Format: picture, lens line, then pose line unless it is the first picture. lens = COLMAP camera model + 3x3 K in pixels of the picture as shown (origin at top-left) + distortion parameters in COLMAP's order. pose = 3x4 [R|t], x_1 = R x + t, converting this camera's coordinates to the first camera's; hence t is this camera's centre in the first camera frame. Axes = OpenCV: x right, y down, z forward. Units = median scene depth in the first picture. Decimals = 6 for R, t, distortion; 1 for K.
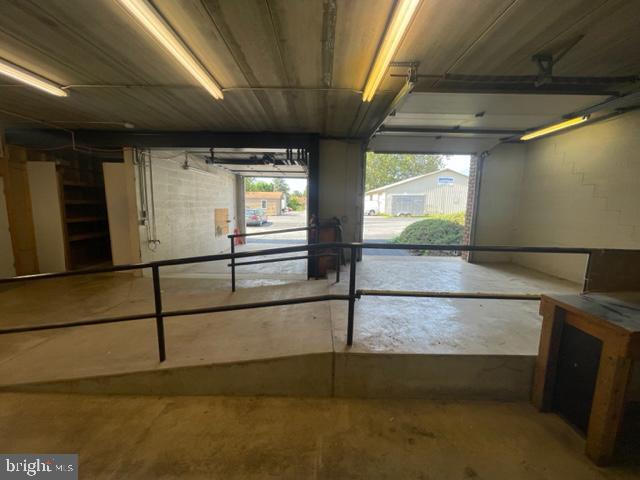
lens RADIAL K [[259.1, 0, 317.2], [0, 259.1, 236.9], [0, 0, 1]] dist [0.001966, 0.000239]
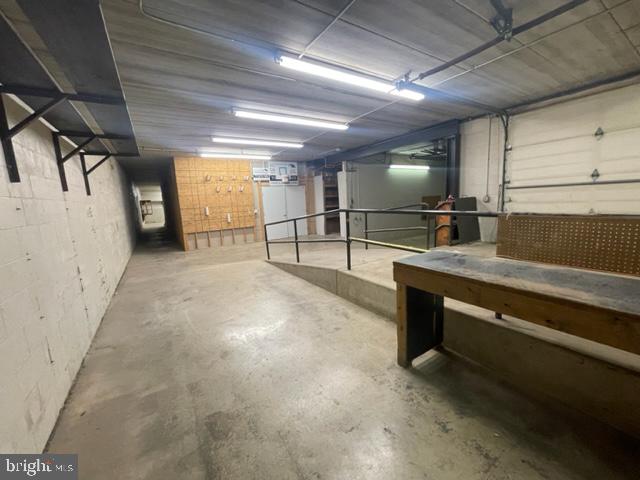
lens RADIAL K [[259.1, 0, 321.9], [0, 259.1, 244.0], [0, 0, 1]] dist [0.001966, 0.000239]
pose [[0.552913, 0.101663, -0.827014, 0.709398], [-0.045285, 0.994728, 0.092003, 0.040992], [0.832008, -0.013418, 0.554602, -0.053201]]
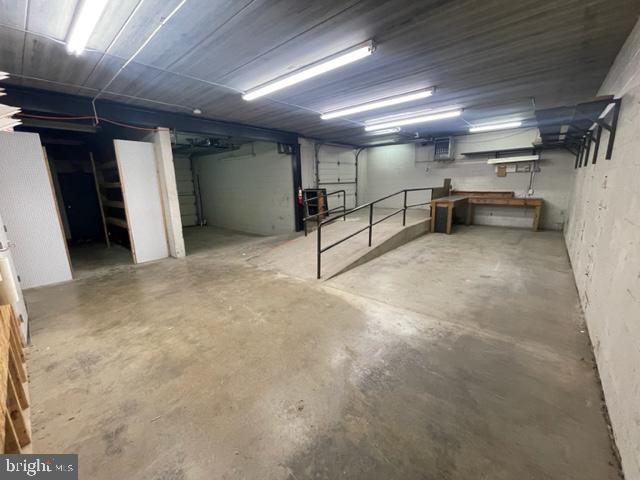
lens RADIAL K [[259.1, 0, 324.5], [0, 259.1, 240.2], [0, 0, 1]] dist [0.001966, 0.000239]
pose [[0.639531, -0.196934, 0.743113, -1.302793], [0.132514, 0.980403, 0.145775, 0.010553], [-0.757258, 0.005245, 0.653095, -0.109802]]
